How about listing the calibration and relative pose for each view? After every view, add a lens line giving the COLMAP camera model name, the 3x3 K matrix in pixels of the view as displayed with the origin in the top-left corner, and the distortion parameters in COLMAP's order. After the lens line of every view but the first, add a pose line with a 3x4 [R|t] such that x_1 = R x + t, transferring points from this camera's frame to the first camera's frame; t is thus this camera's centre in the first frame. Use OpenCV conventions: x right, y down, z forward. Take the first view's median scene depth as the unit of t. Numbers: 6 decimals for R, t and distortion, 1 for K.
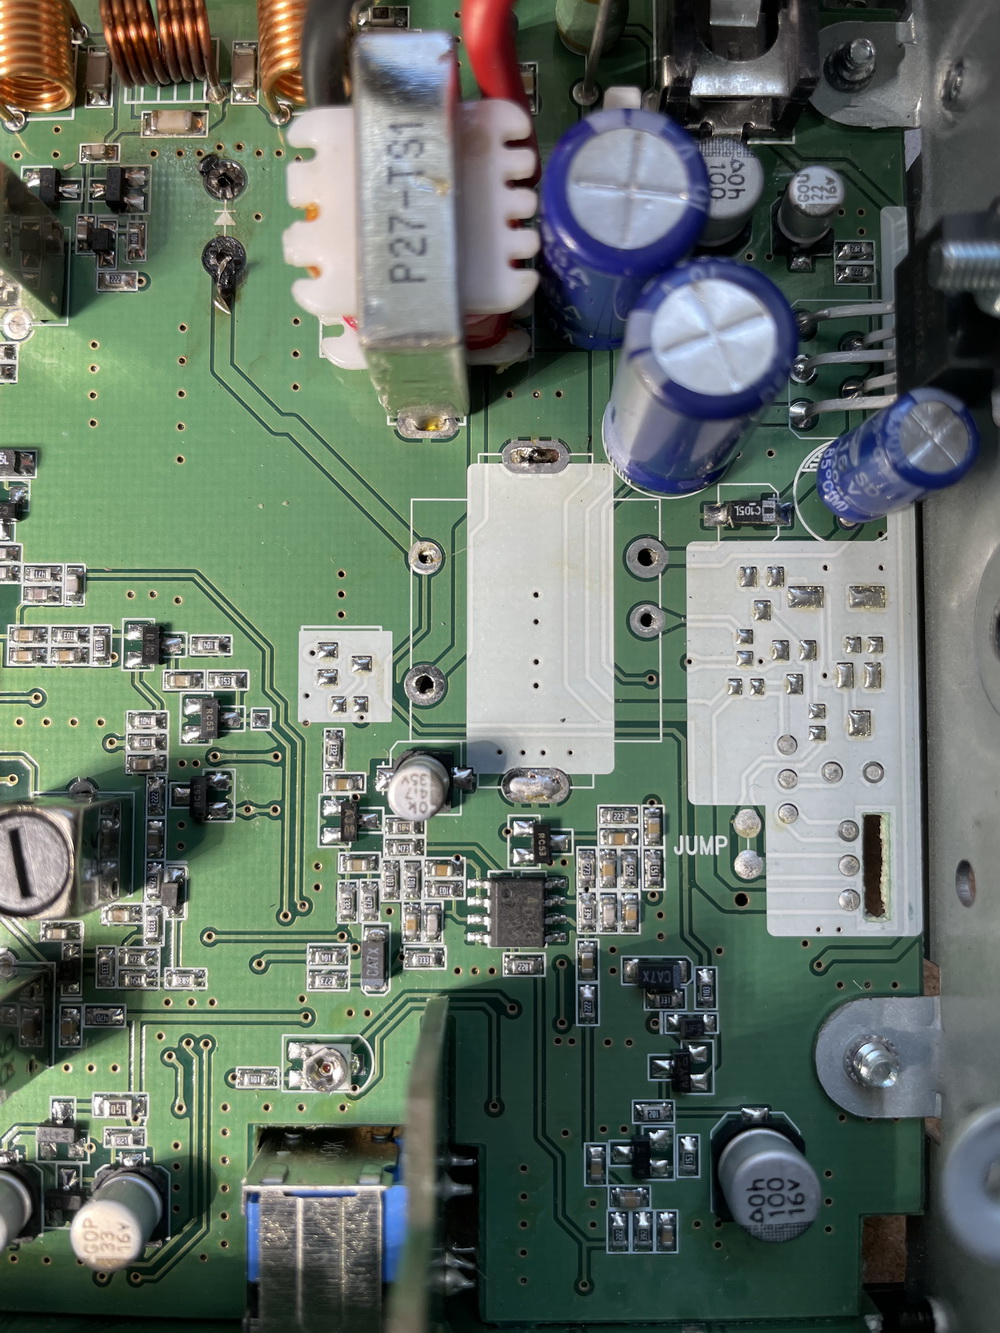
lens RADIAL K [[1078.9, 0, 487.9], [0, 1078.9, 667.5], [0, 0, 1]] dist [0.041291, -0.085324]
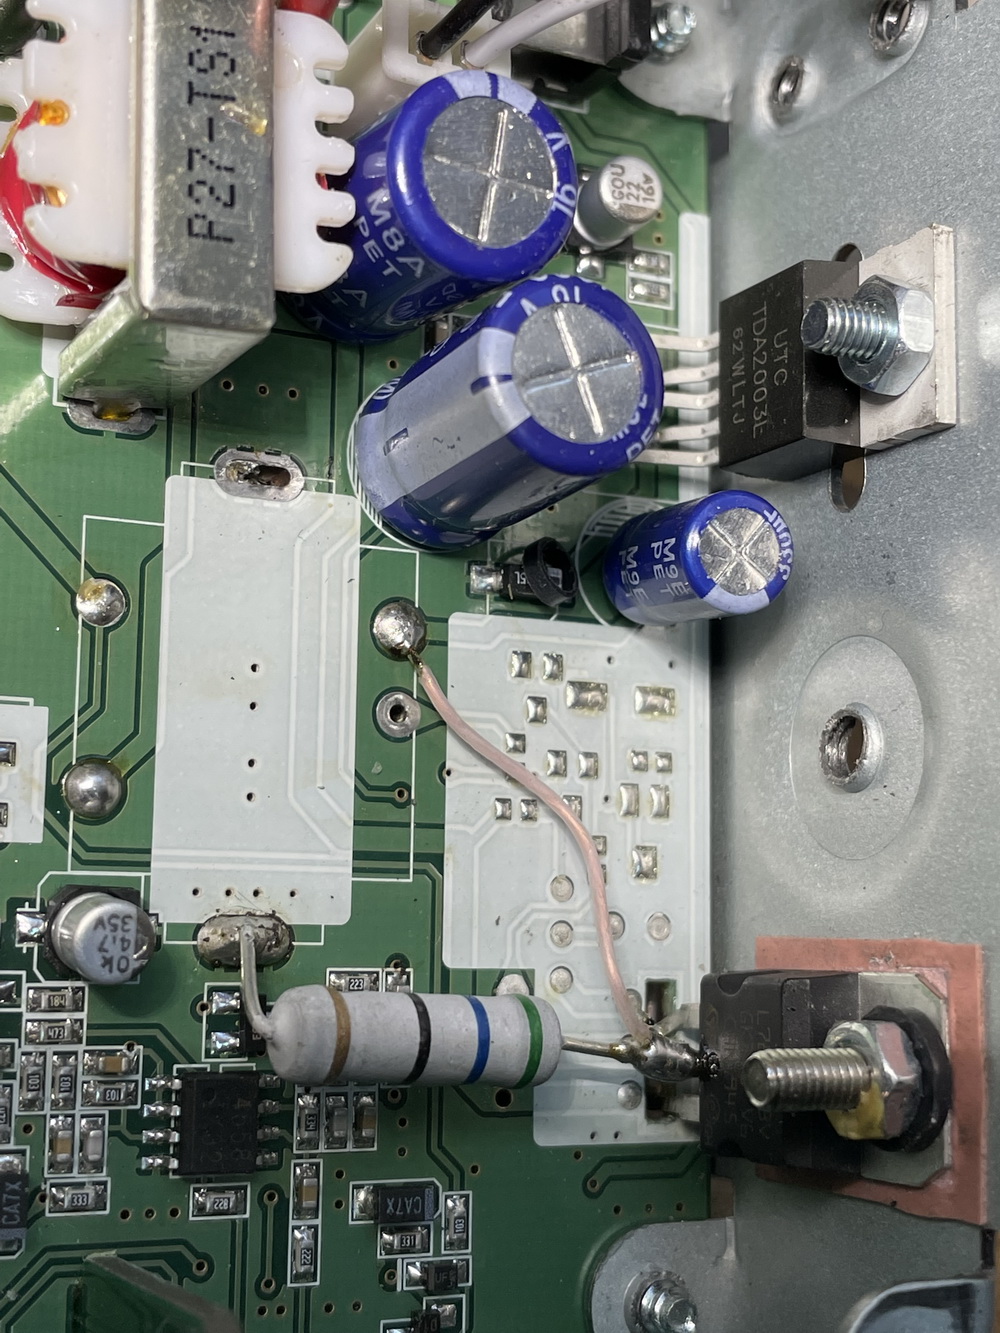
lens RADIAL K [[1956.0, 0, 503.1], [0, 1956.0, 666.0], [0, 0, 1]] dist [0.066654, 0.000000]
pose [[0.902679, 0.070192, 0.424551, -0.356361], [-0.036301, 0.995511, -0.087408, 0.037542], [-0.428781, 0.063490, 0.901175, -0.228491]]
